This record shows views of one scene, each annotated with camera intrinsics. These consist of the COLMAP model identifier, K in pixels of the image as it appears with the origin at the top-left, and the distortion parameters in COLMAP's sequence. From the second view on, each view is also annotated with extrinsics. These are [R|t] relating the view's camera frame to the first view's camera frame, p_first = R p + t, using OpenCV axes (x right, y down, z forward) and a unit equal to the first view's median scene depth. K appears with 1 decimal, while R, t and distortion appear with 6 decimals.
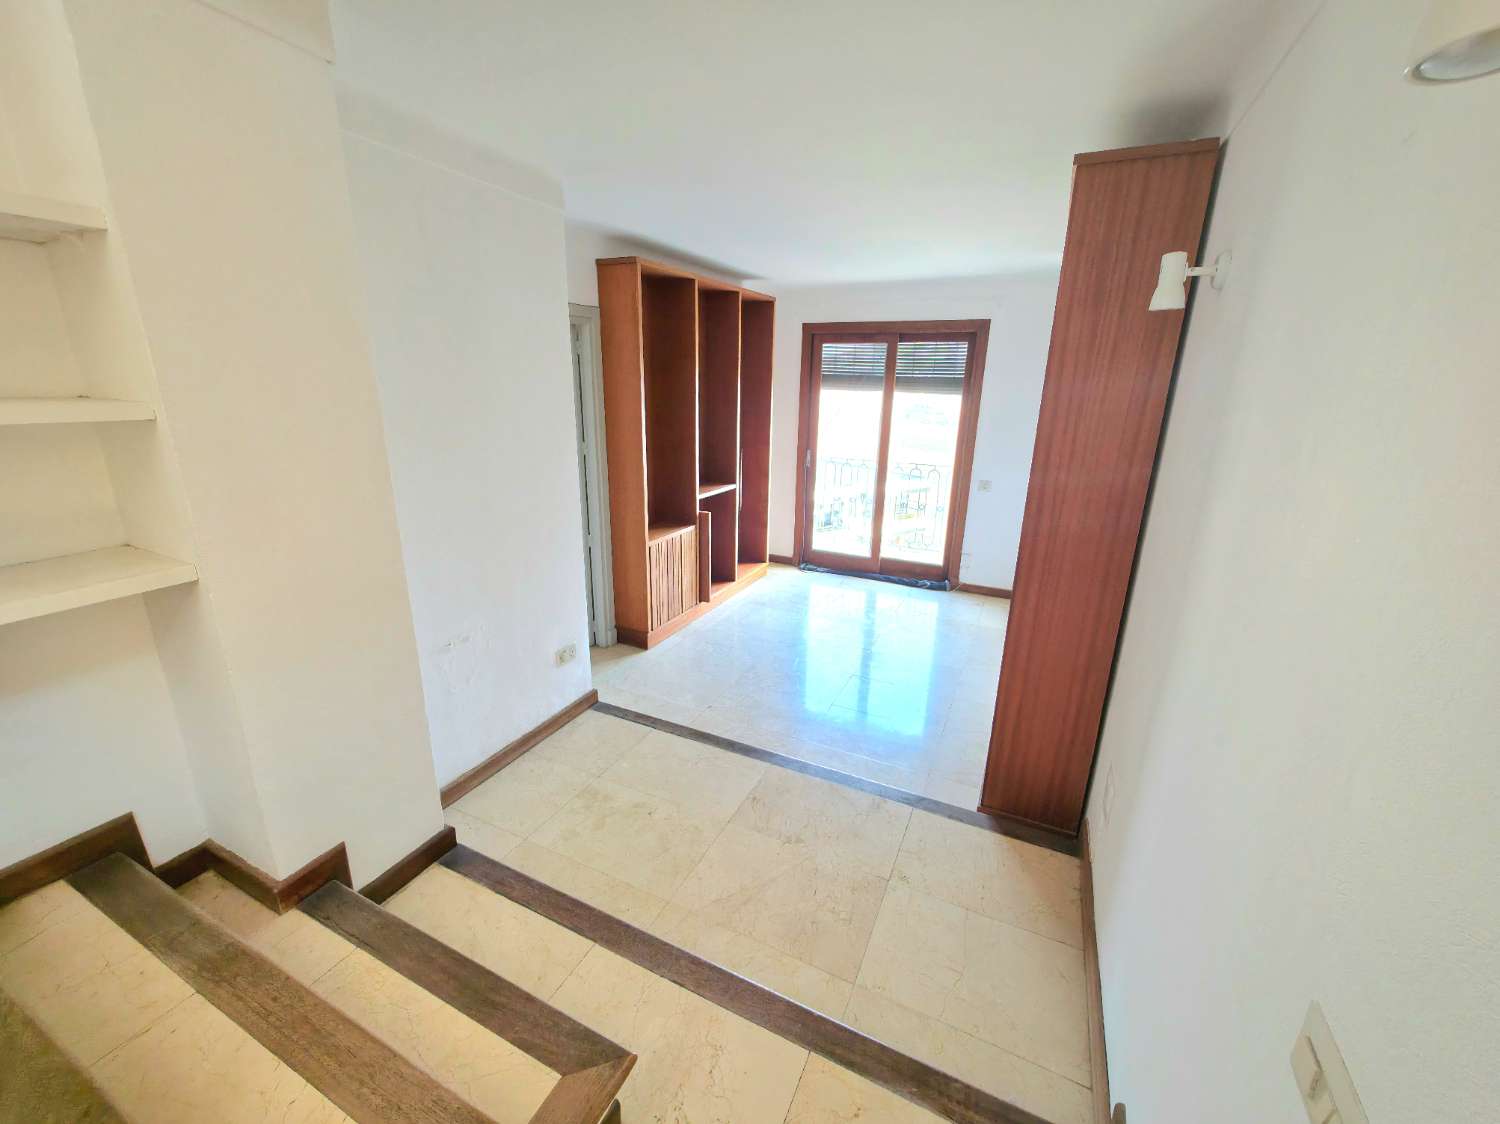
lens RADIAL K [[609.1, 0, 749.6], [0, 609.1, 558.6], [0, 0, 1]] dist [0.001187, 0.000280]
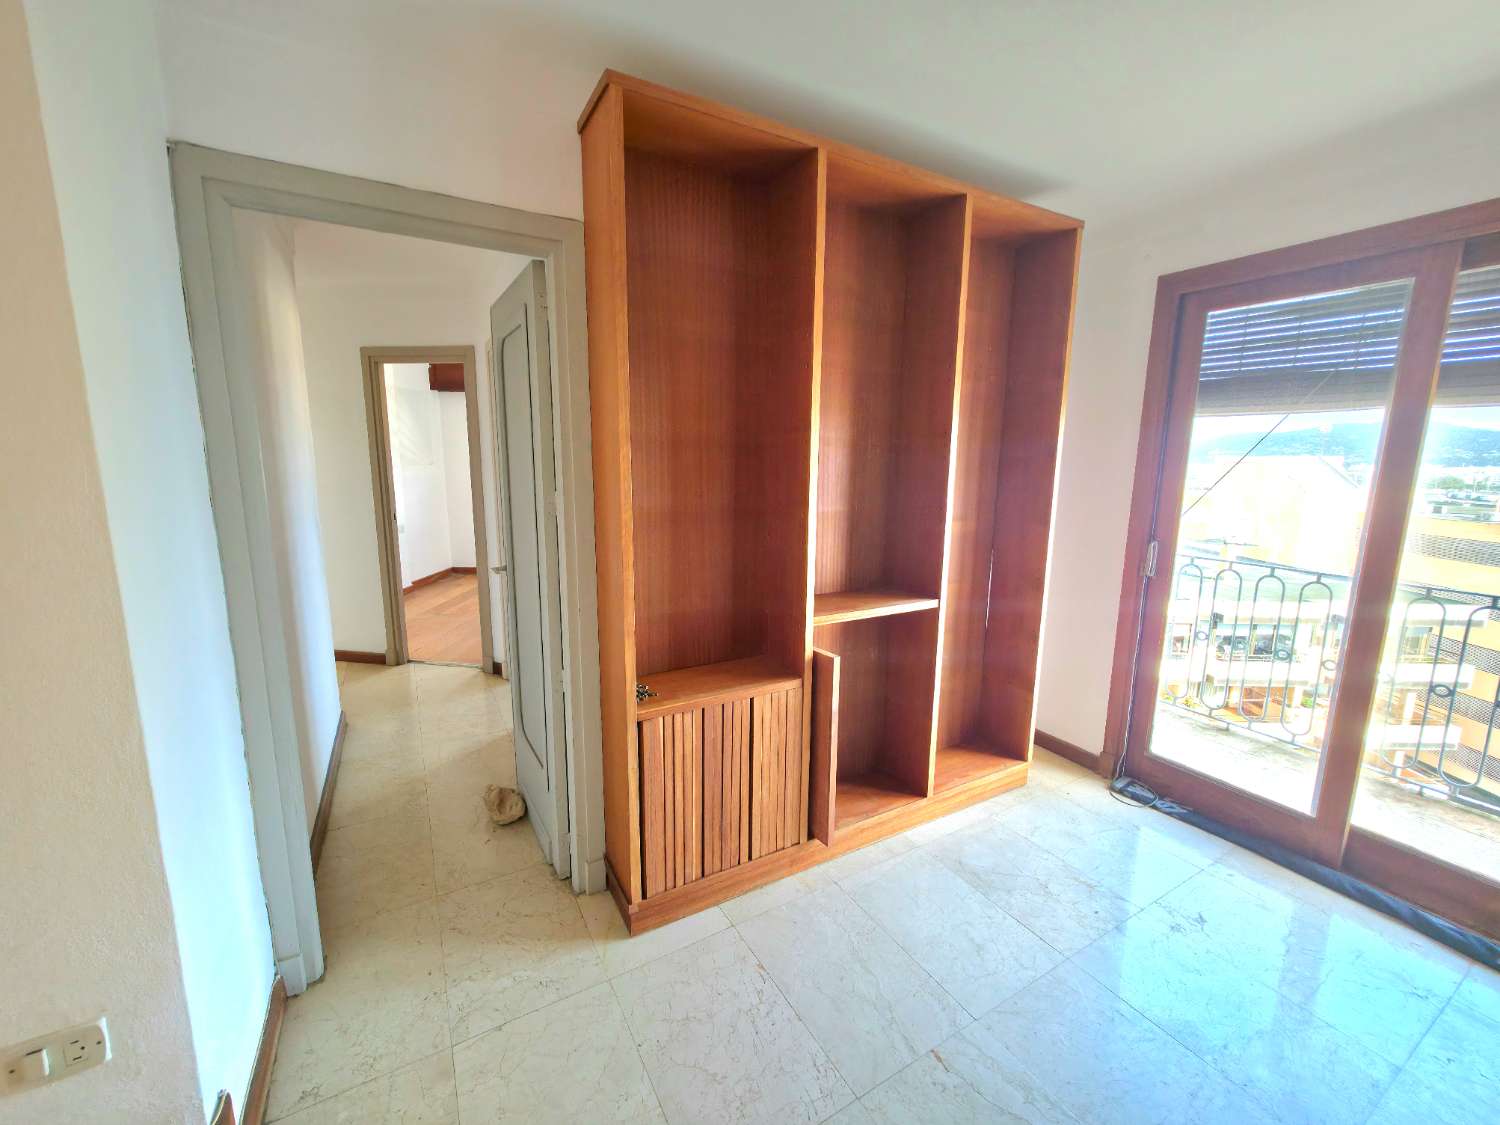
lens RADIAL K [[609.1, 0, 749.6], [0, 609.1, 559.1], [0, 0, 1]] dist [0.001187, 0.000280]
pose [[0.826893, 0.086775, -0.555624, 0.107639], [-0.157019, 0.984354, -0.079947, -0.084462], [0.539994, 0.153351, 0.827581, 0.476507]]
